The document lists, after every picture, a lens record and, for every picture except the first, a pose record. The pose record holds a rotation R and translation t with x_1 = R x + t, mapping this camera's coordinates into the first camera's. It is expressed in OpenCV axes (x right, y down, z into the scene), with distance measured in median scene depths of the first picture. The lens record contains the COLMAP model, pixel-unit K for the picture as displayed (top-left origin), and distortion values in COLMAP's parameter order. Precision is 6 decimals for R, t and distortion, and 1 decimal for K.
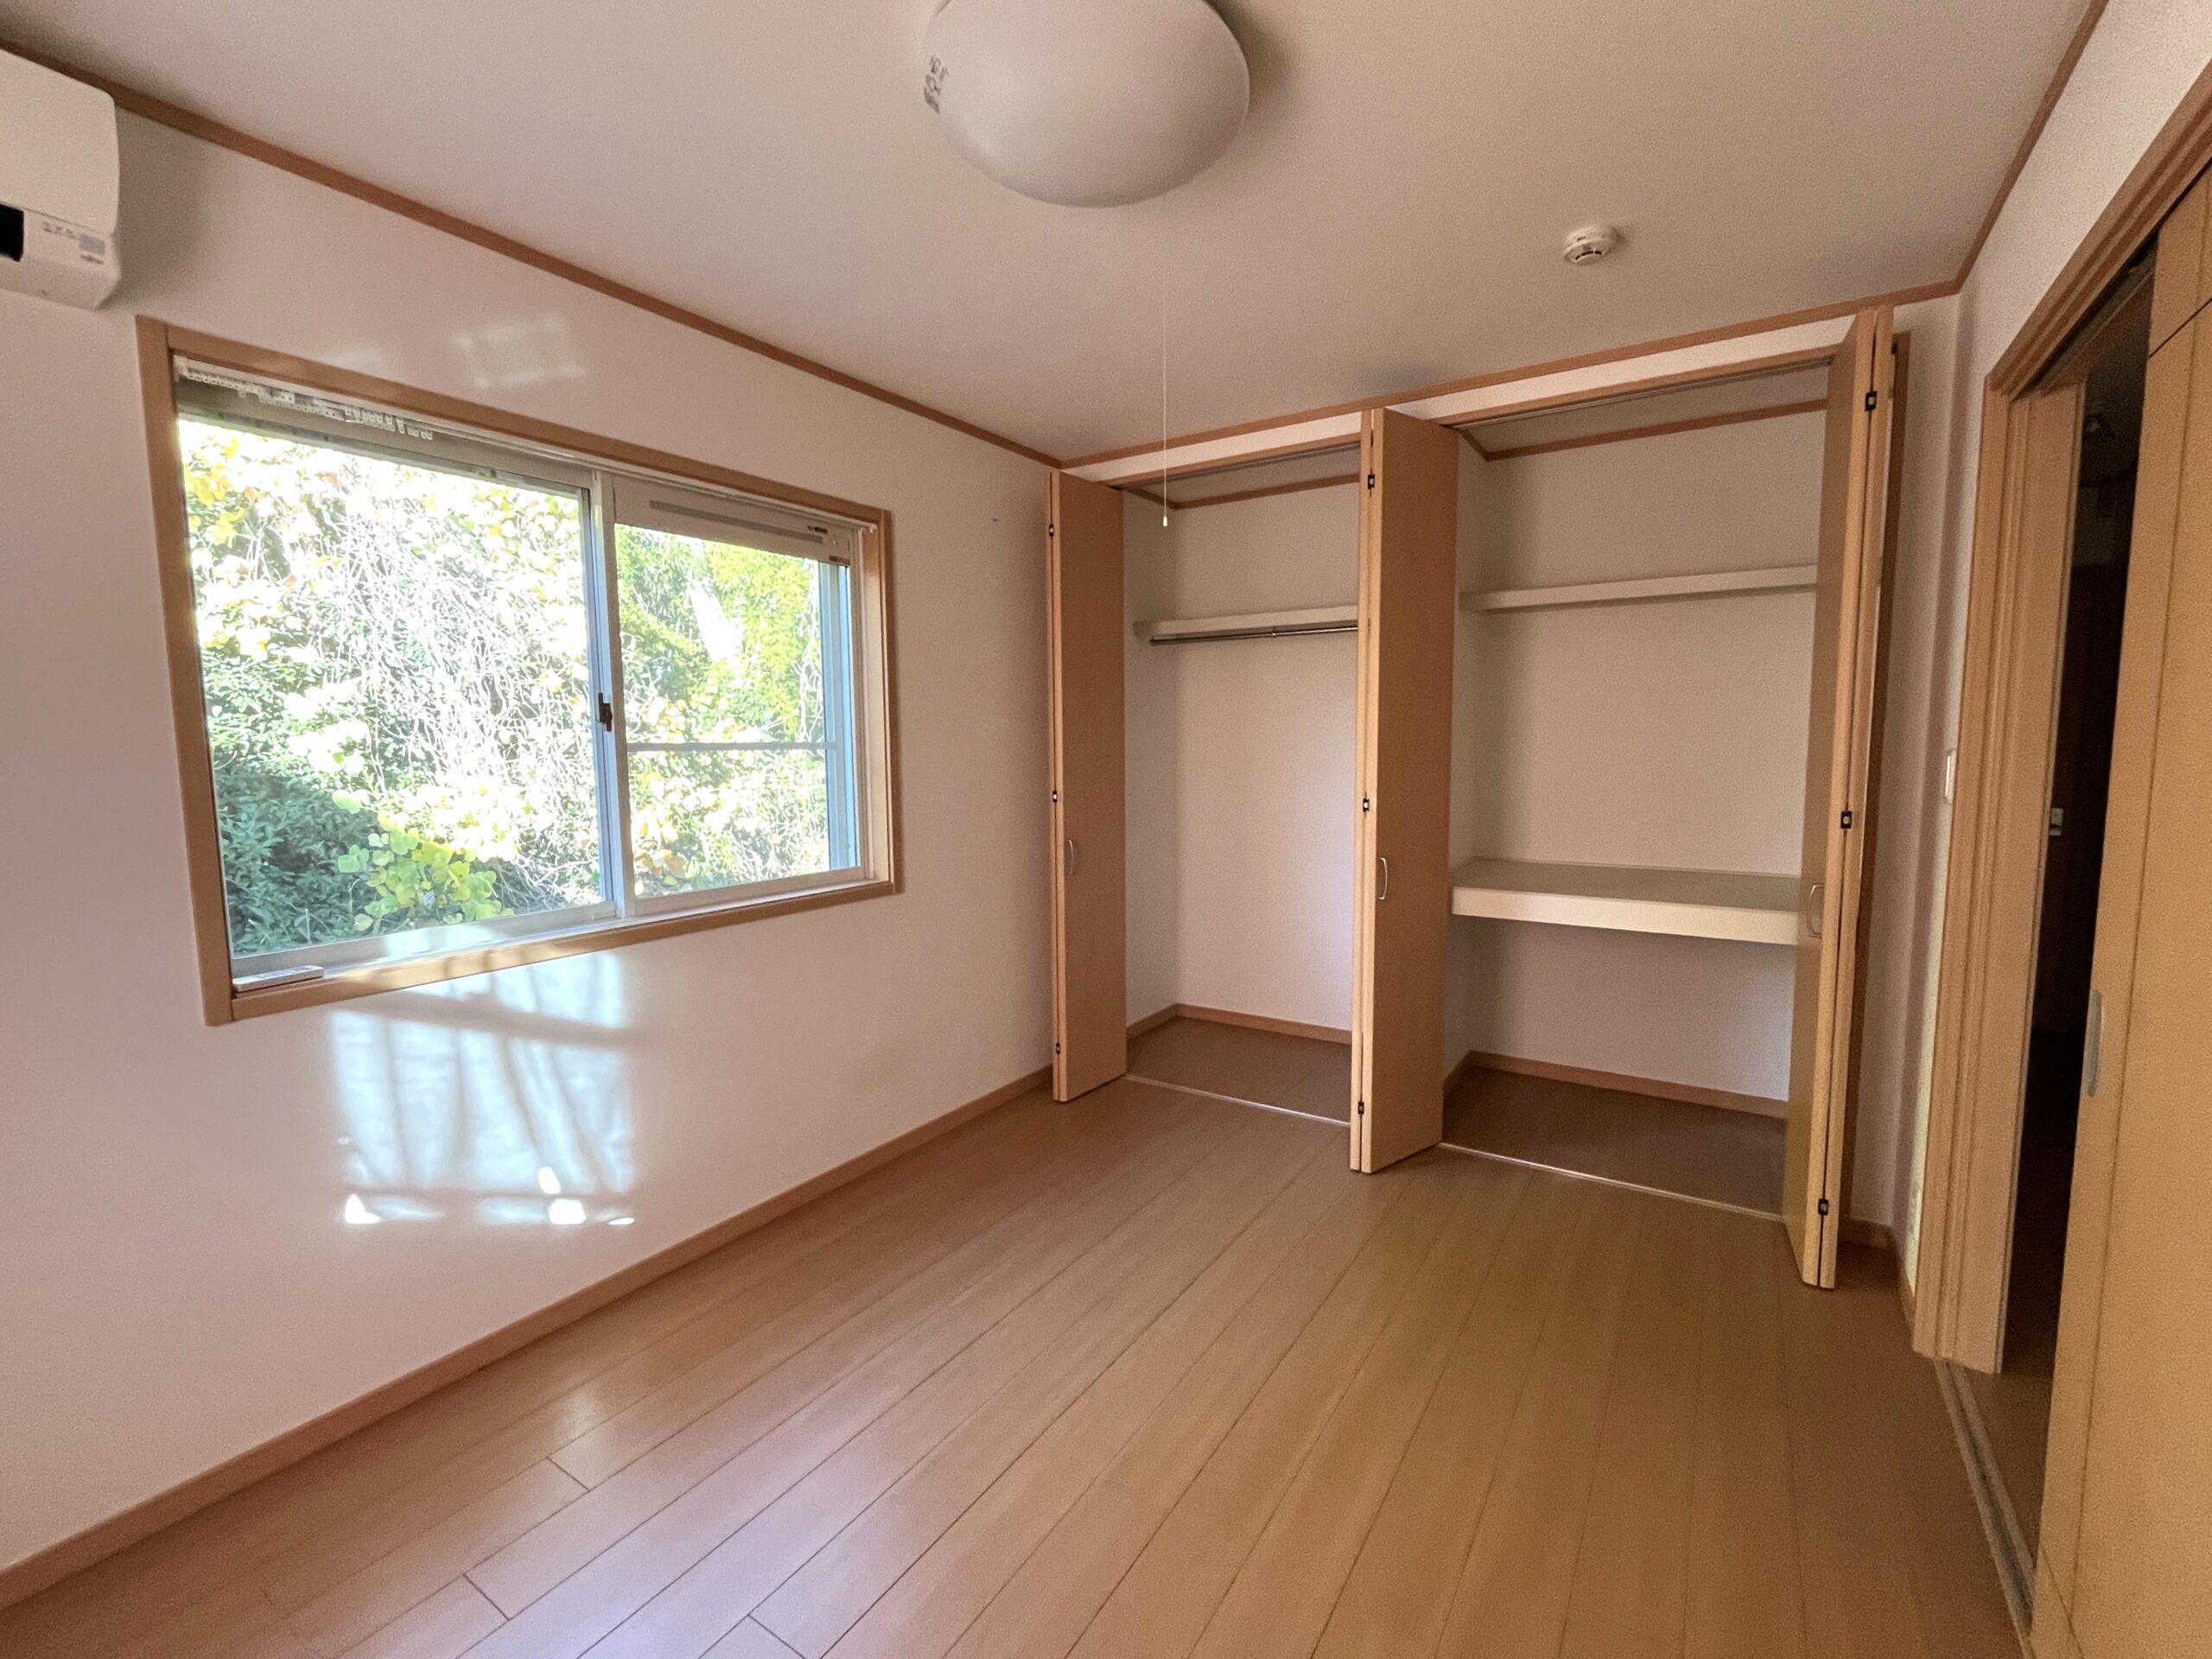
lens RADIAL K [[943.7, 0, 1099.7], [0, 943.7, 832.1], [0, 0, 1]] dist [-0.003327, -0.000698]
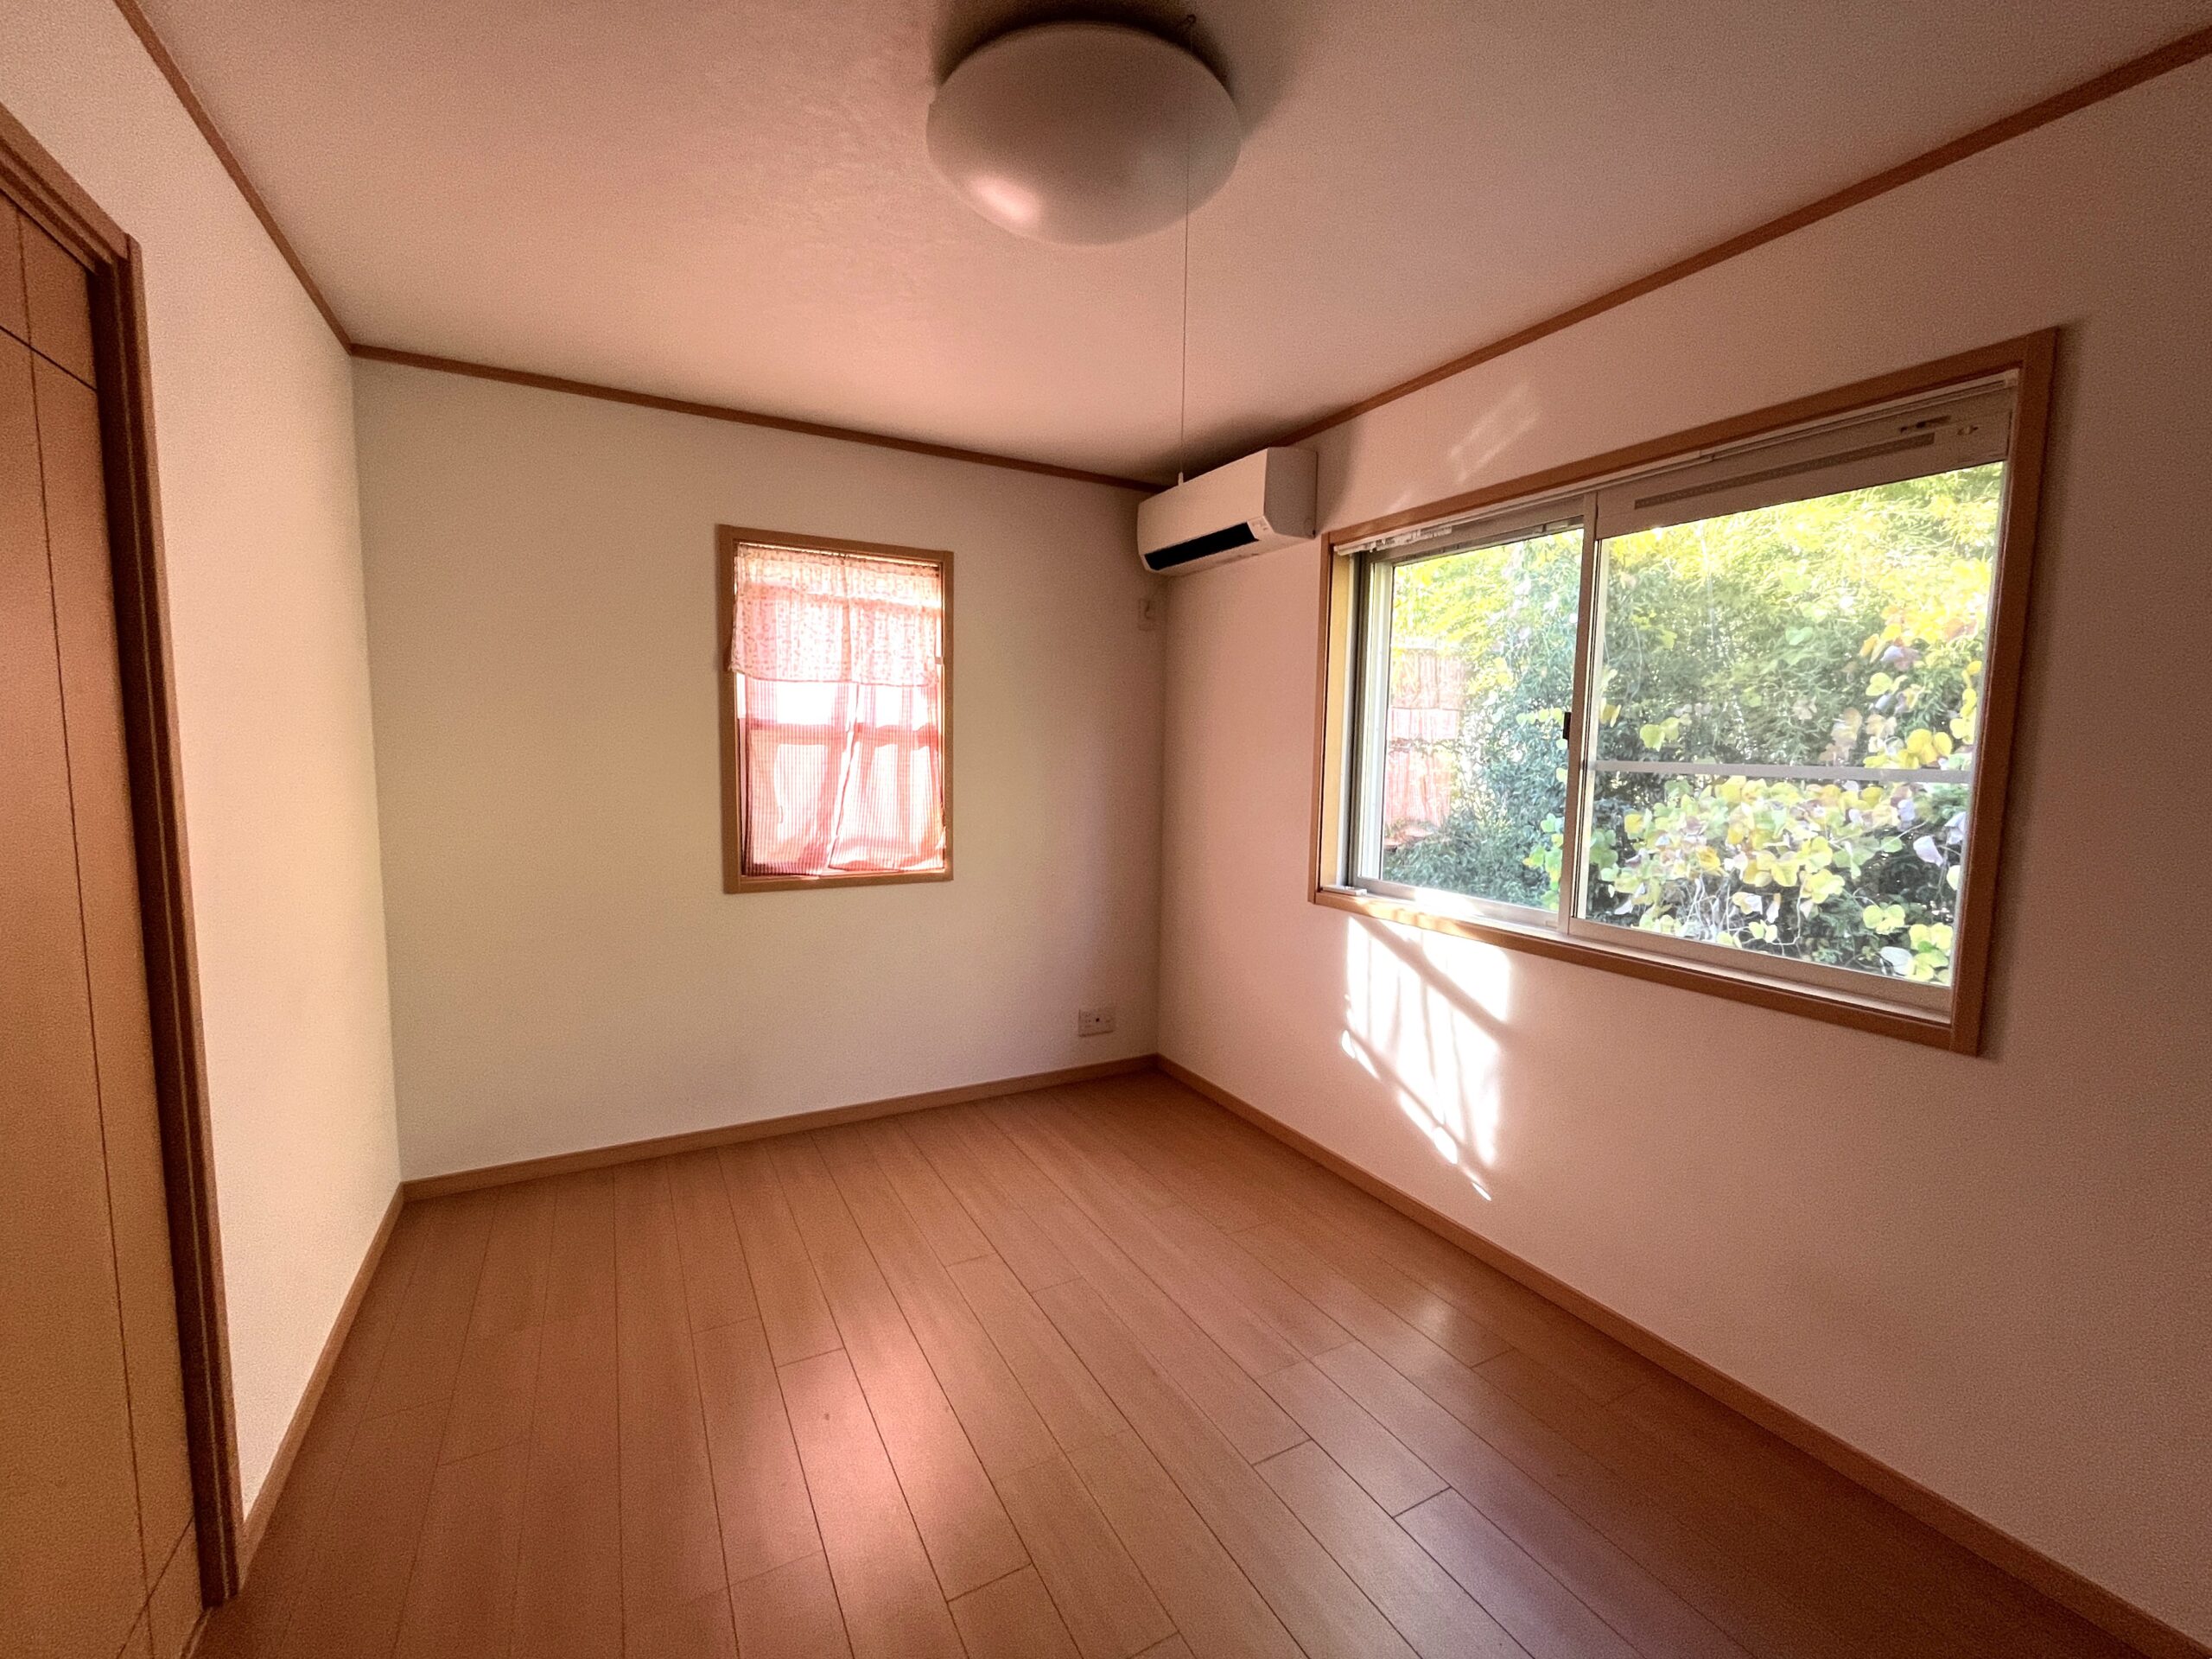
lens RADIAL K [[943.7, 0, 1099.7], [0, 943.7, 832.1], [0, 0, 1]] dist [-0.003327, -0.000698]
pose [[-0.479496, 0.088039, -0.873117, 0.701508], [-0.090828, 0.984632, 0.149164, -0.138601], [0.872831, 0.150827, -0.464130, 1.162951]]
